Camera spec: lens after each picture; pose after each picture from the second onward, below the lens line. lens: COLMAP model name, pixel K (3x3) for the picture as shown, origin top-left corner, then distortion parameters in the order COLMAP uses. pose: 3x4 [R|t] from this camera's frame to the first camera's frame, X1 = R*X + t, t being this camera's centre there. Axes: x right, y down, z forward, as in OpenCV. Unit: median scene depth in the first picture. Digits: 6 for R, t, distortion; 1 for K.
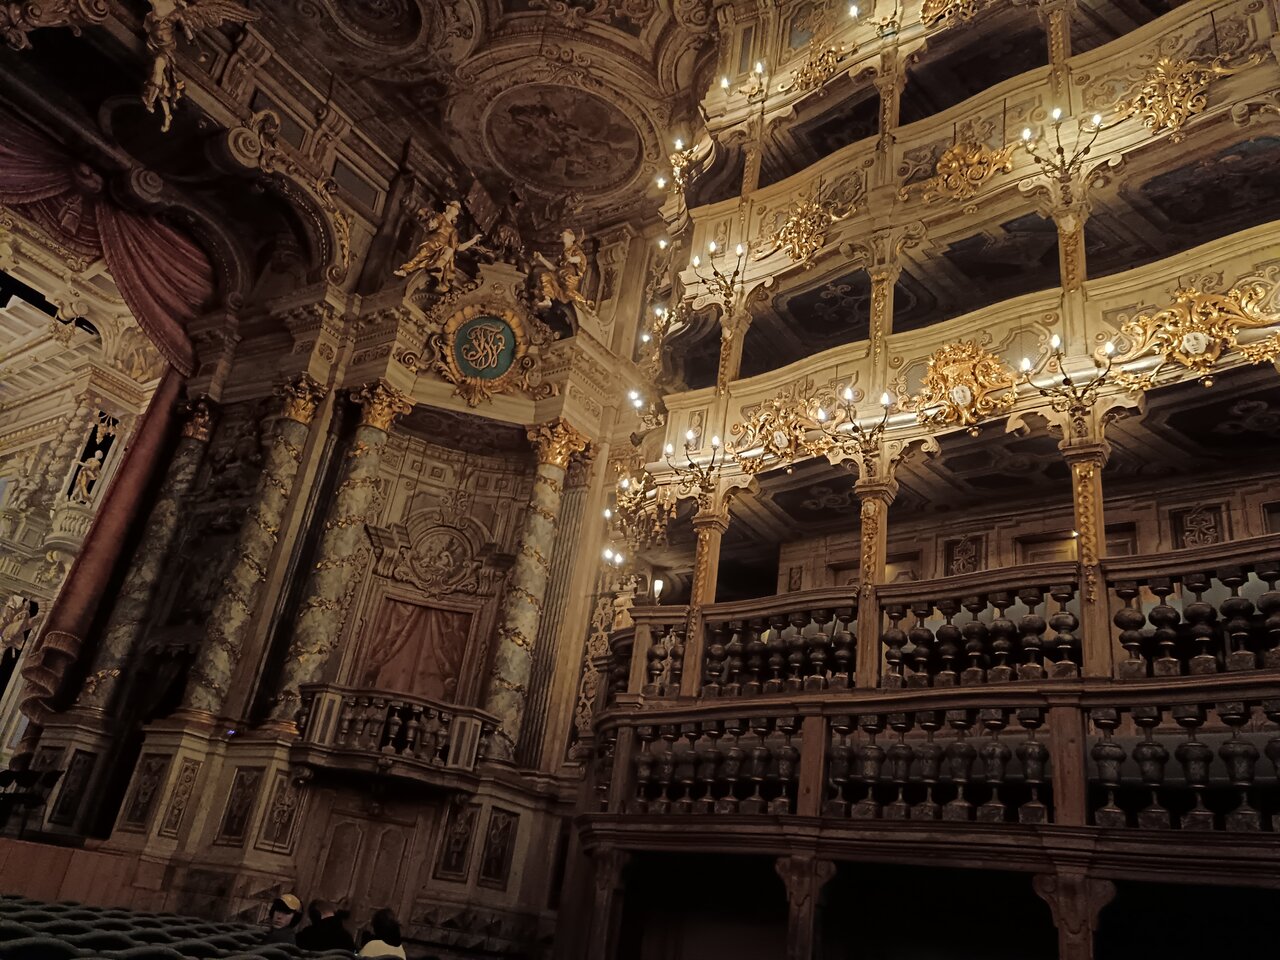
lens RADIAL K [[999.9, 0, 640.0], [0, 999.9, 480.0], [0, 0, 1]] dist [-0.005501, -0.004719]
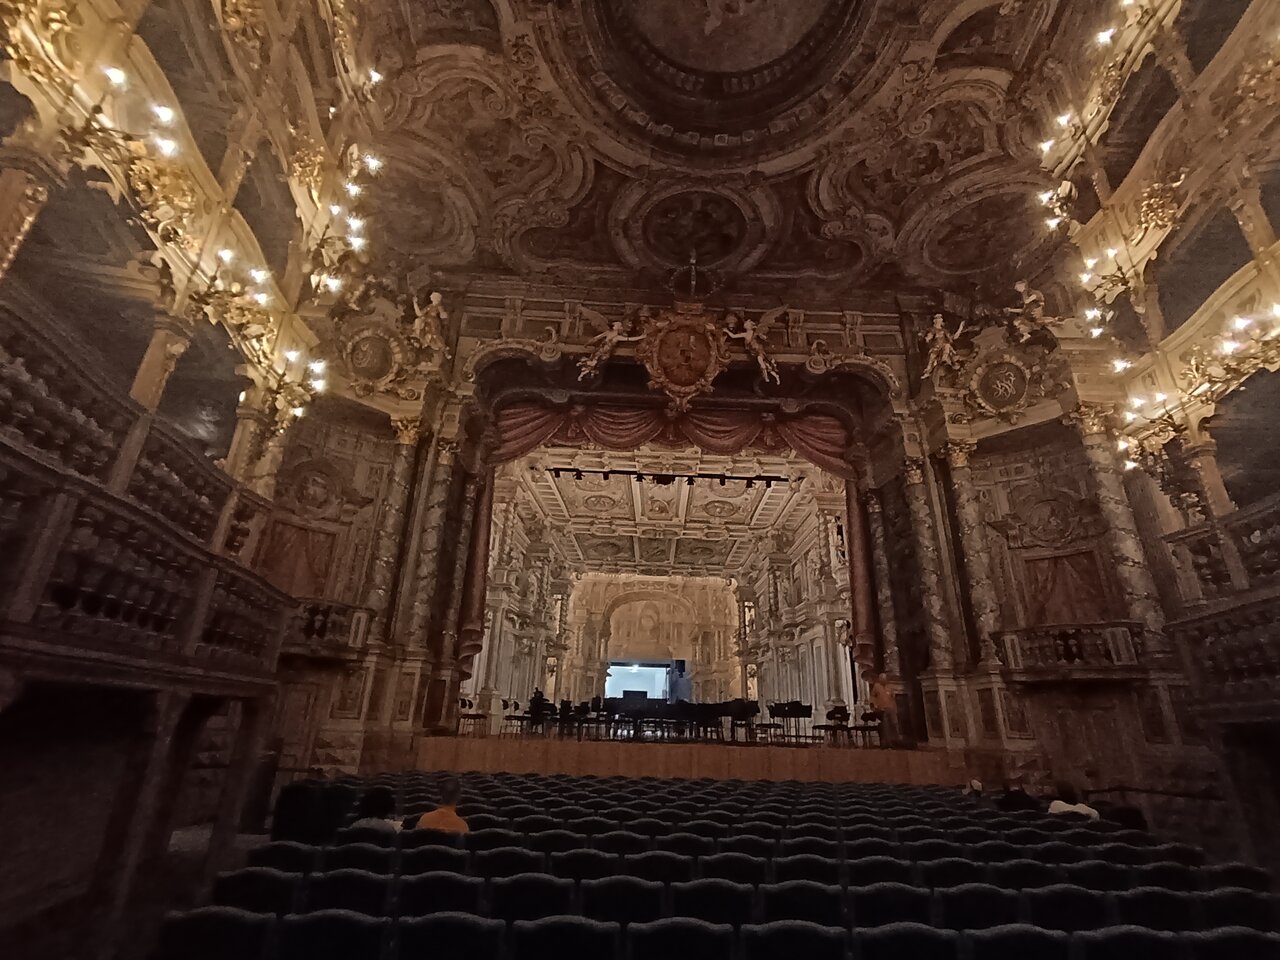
lens RADIAL K [[609.6, 0, 636.6], [0, 609.6, 474.9], [0, 0, 1]] dist [-0.002663, -0.000613]
pose [[0.542707, -0.427541, -0.722965, 0.159408], [0.402243, 0.887924, -0.223142, -0.031784], [0.737340, -0.169707, 0.653858, -0.027780]]
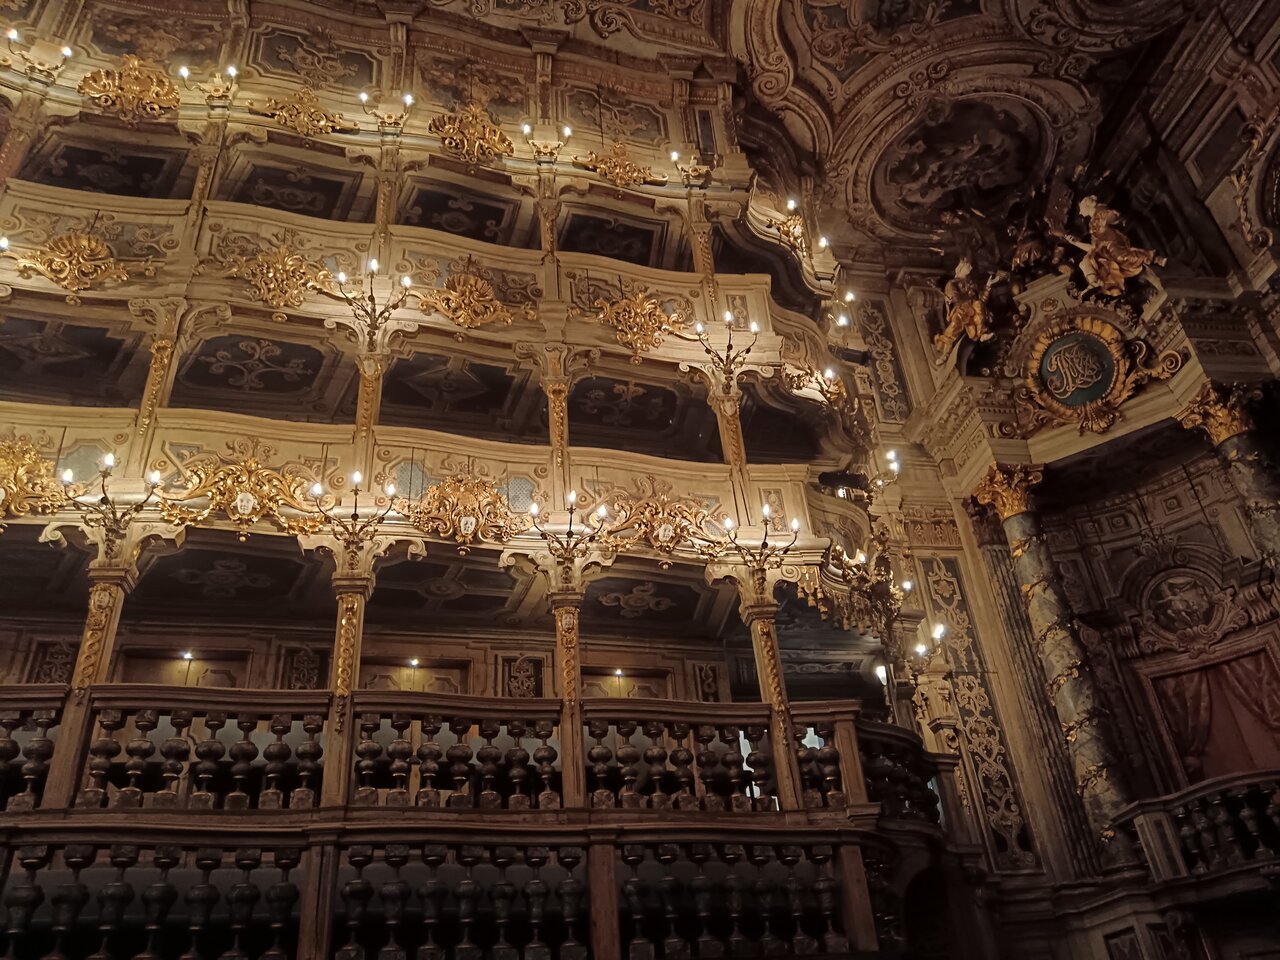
lens RADIAL K [[992.8, 0, 640.0], [0, 992.8, 480.0], [0, 0, 1]] dist [-0.001116, 0.002482]
pose [[-0.775127, -0.411613, -0.479325, 0.023323], [0.244038, 0.504729, -0.828066, 0.134565], [0.582772, -0.758830, -0.290780, 0.280896]]
